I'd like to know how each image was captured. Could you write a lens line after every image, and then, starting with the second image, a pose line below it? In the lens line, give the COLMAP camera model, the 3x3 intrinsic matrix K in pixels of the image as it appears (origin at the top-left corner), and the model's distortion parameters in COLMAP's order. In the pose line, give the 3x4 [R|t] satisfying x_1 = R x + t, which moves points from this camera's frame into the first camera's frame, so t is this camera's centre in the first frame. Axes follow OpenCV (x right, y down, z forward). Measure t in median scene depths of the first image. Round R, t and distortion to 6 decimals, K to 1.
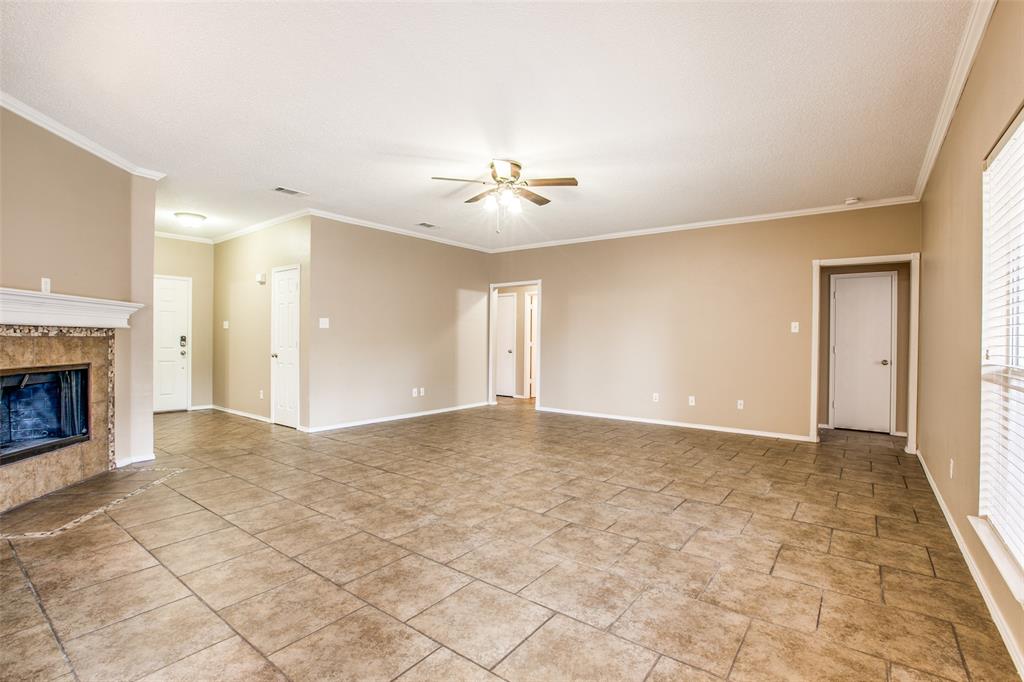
lens RADIAL K [[467.3, 0, 518.8], [0, 467.3, 340.7], [0, 0, 1]] dist [-0.042349, 0.005272]
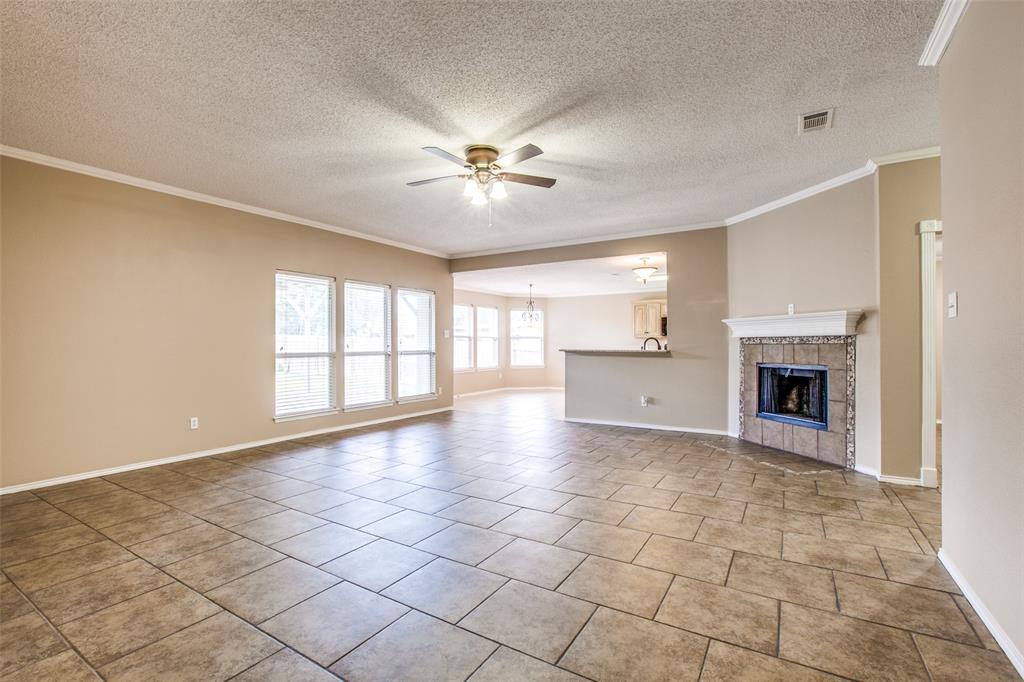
lens RADIAL K [[467.3, 0, 506.7], [0, 467.3, 339.6], [0, 0, 1]] dist [-0.042349, 0.005272]
pose [[-0.995595, -0.010211, -0.093199, 0.007854], [-0.009254, 0.999900, -0.010695, 0.001259], [0.093299, -0.009786, -0.995590, 2.012714]]
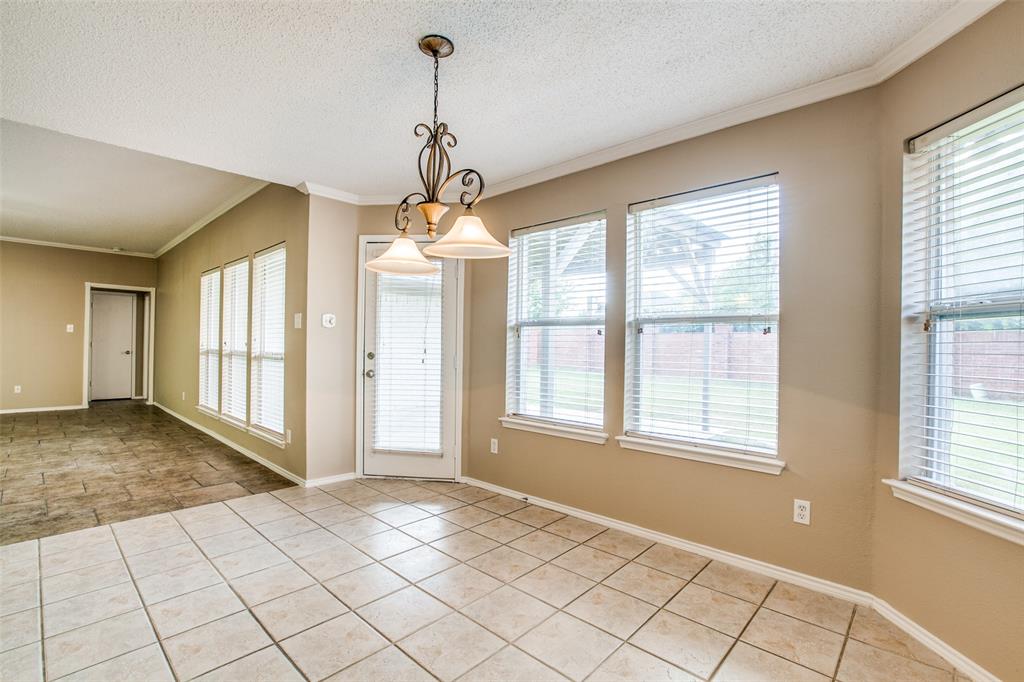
lens RADIAL K [[467.3, 0, 511.0], [0, 467.3, 341.3], [0, 0, 1]] dist [-0.042349, 0.005272]
pose [[0.105743, 0.001484, 0.994392, -0.842668], [-0.011465, 0.999934, -0.000273, -0.006808], [-0.994327, -0.011372, 0.105753, -0.642290]]
